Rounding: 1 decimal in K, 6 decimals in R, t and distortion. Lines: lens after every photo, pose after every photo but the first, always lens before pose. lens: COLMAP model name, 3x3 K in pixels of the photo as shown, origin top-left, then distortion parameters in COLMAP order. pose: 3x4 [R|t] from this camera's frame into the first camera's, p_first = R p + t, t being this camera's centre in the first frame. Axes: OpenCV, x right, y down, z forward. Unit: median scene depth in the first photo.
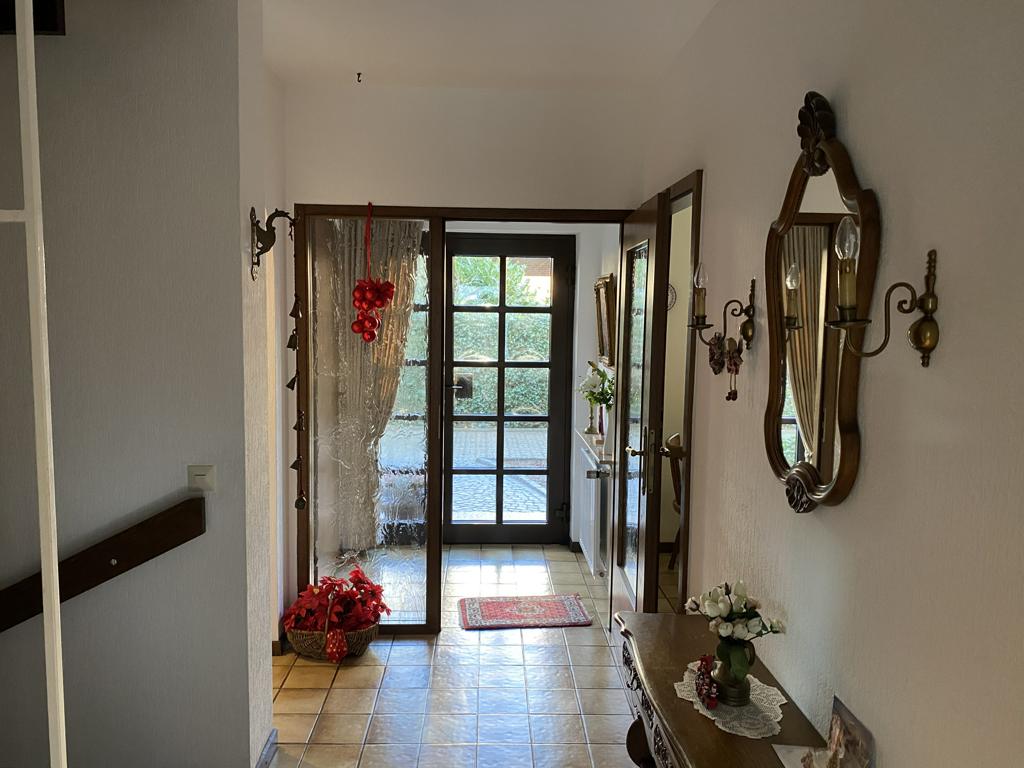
lens RADIAL K [[780.4, 0, 512.0], [0, 780.4, 384.0], [0, 0, 1]] dist [0.004991, 0.000418]
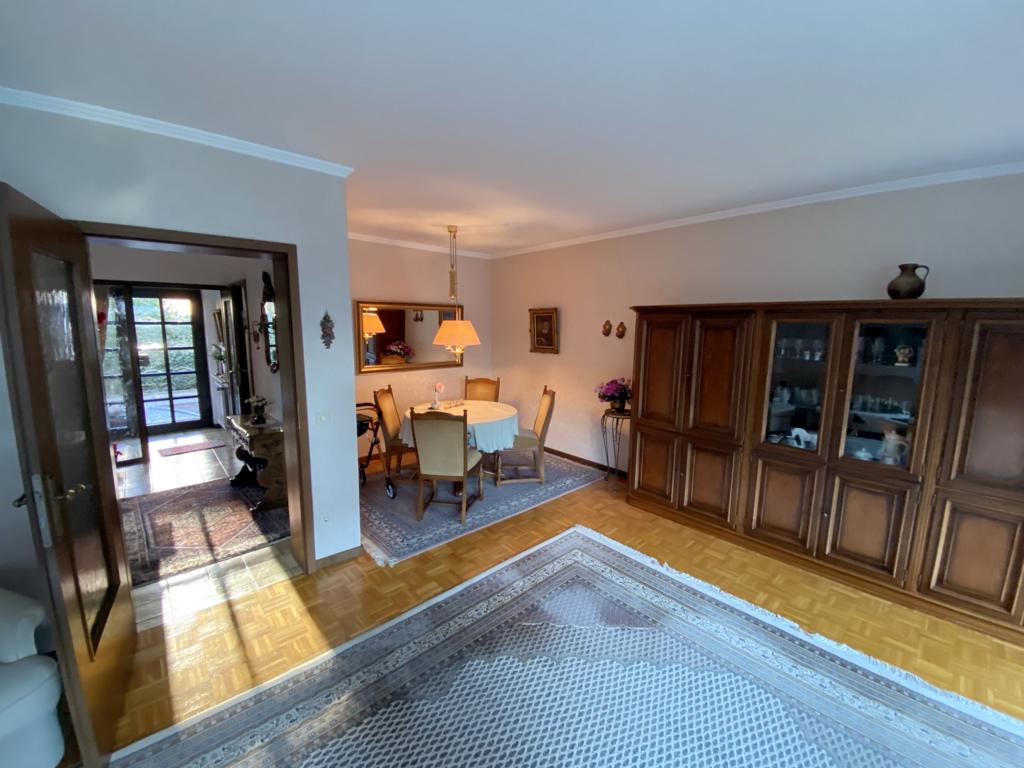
lens RADIAL K [[418.4, 0, 512.0], [0, 418.4, 384.0], [0, 0, 1]] dist [-0.021363, -0.000001]
pose [[0.762091, -0.099581, 0.639767, -0.033188], [0.062101, 0.994789, 0.080865, 0.053282], [-0.644485, -0.021896, 0.764303, -0.663205]]
